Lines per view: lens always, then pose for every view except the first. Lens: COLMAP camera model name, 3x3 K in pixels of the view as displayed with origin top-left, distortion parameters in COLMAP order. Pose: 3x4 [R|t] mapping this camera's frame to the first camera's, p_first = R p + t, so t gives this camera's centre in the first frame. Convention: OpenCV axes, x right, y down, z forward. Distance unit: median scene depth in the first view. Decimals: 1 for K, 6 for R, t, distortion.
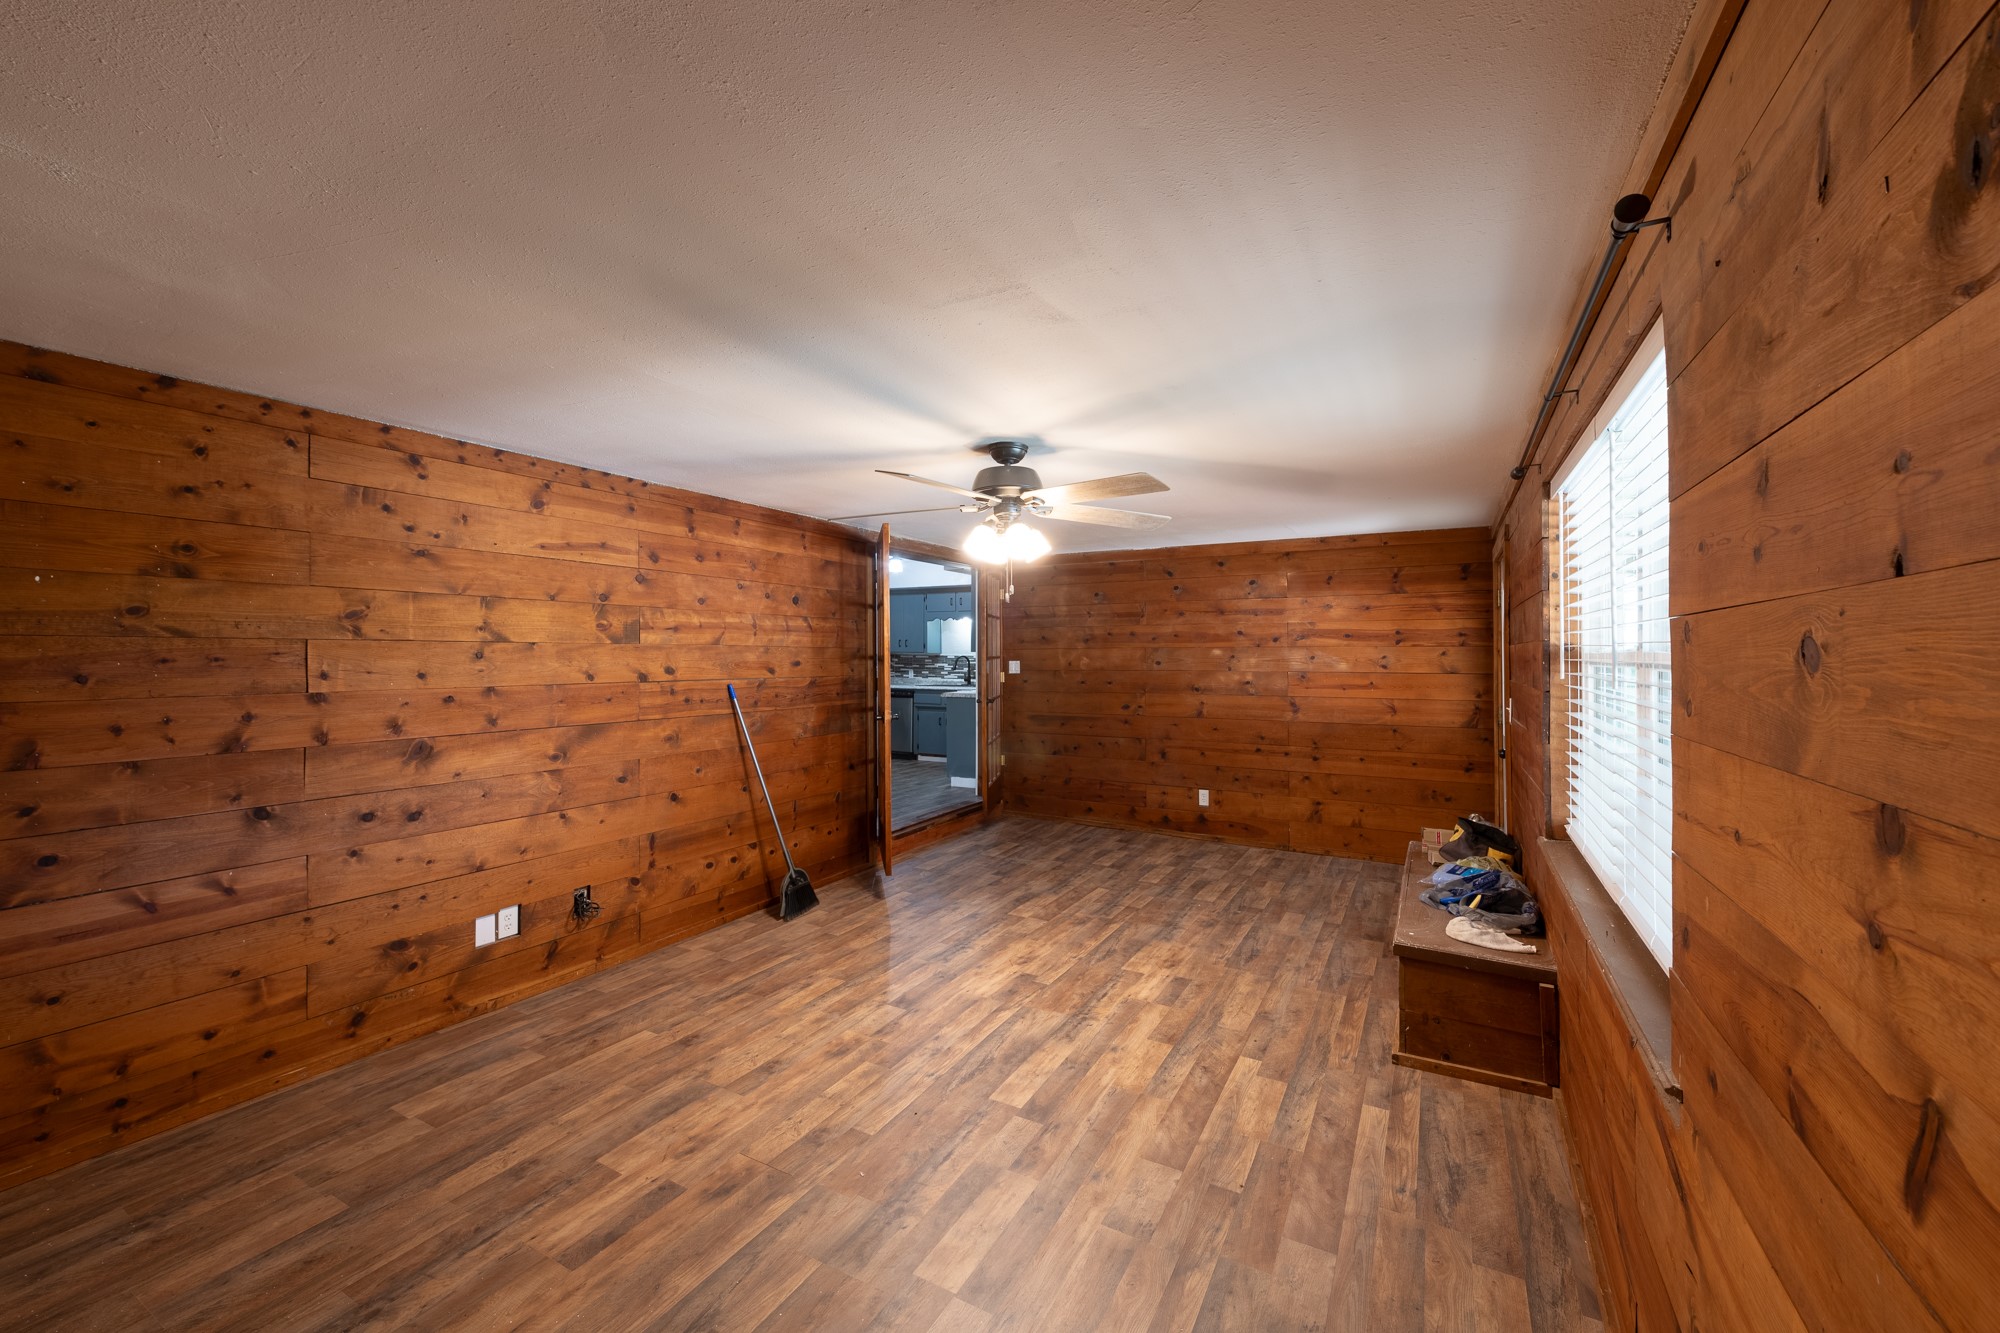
lens RADIAL K [[793.1, 0, 1001.8], [0, 793.1, 653.2], [0, 0, 1]] dist [-0.003374, -0.000377]
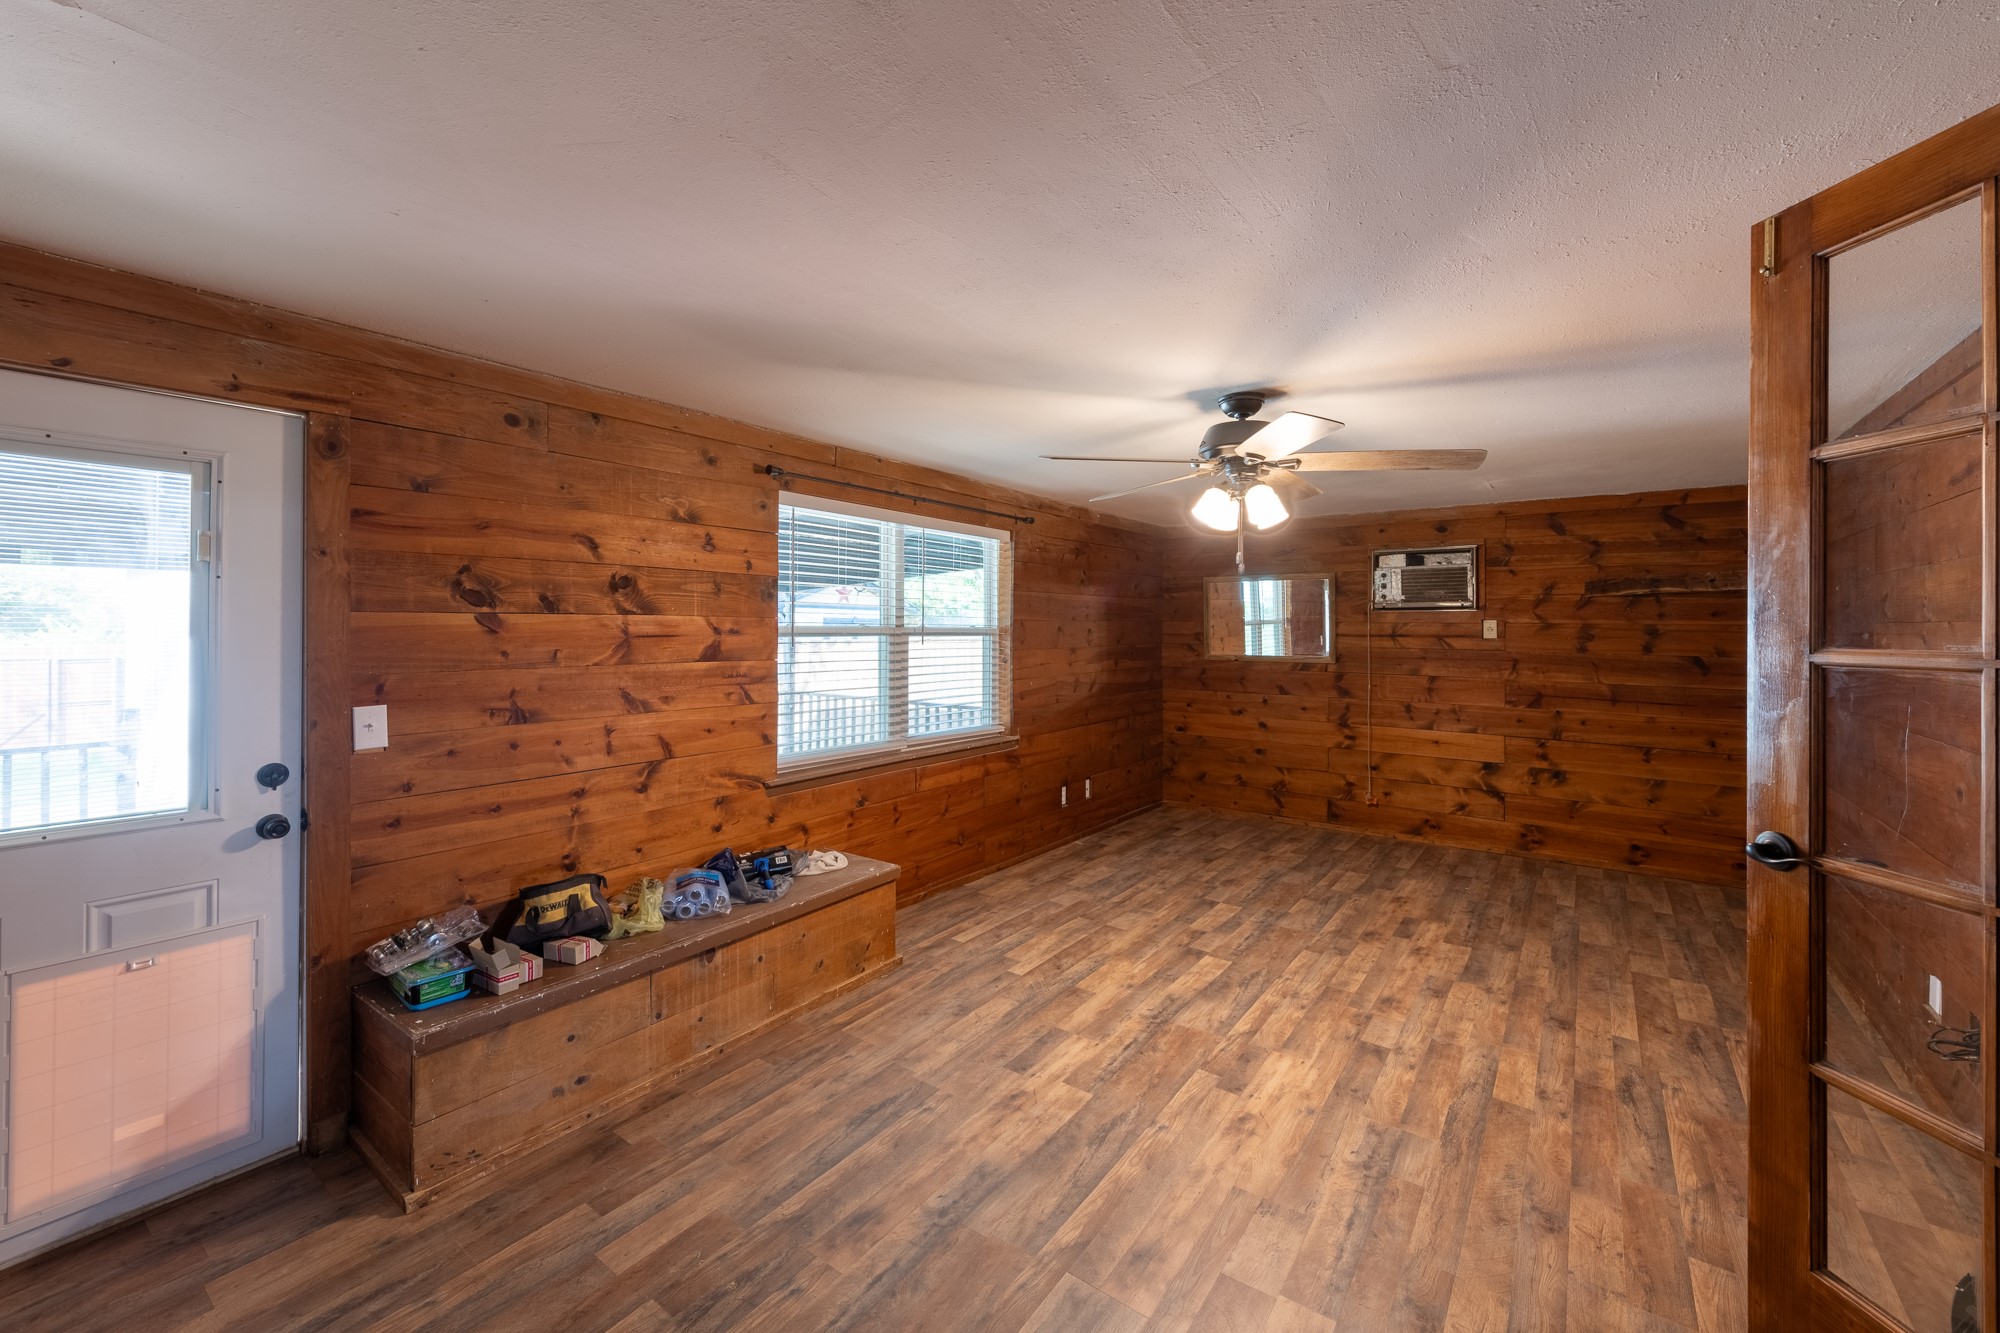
lens RADIAL K [[793.1, 0, 1003.2], [0, 793.1, 613.4], [0, 0, 1]] dist [-0.003374, -0.000377]
pose [[-0.992162, -0.002257, 0.124934, 0.172644], [-0.004538, 0.999828, -0.017982, -0.002597], [-0.124872, -0.018408, -0.992002, 2.039598]]
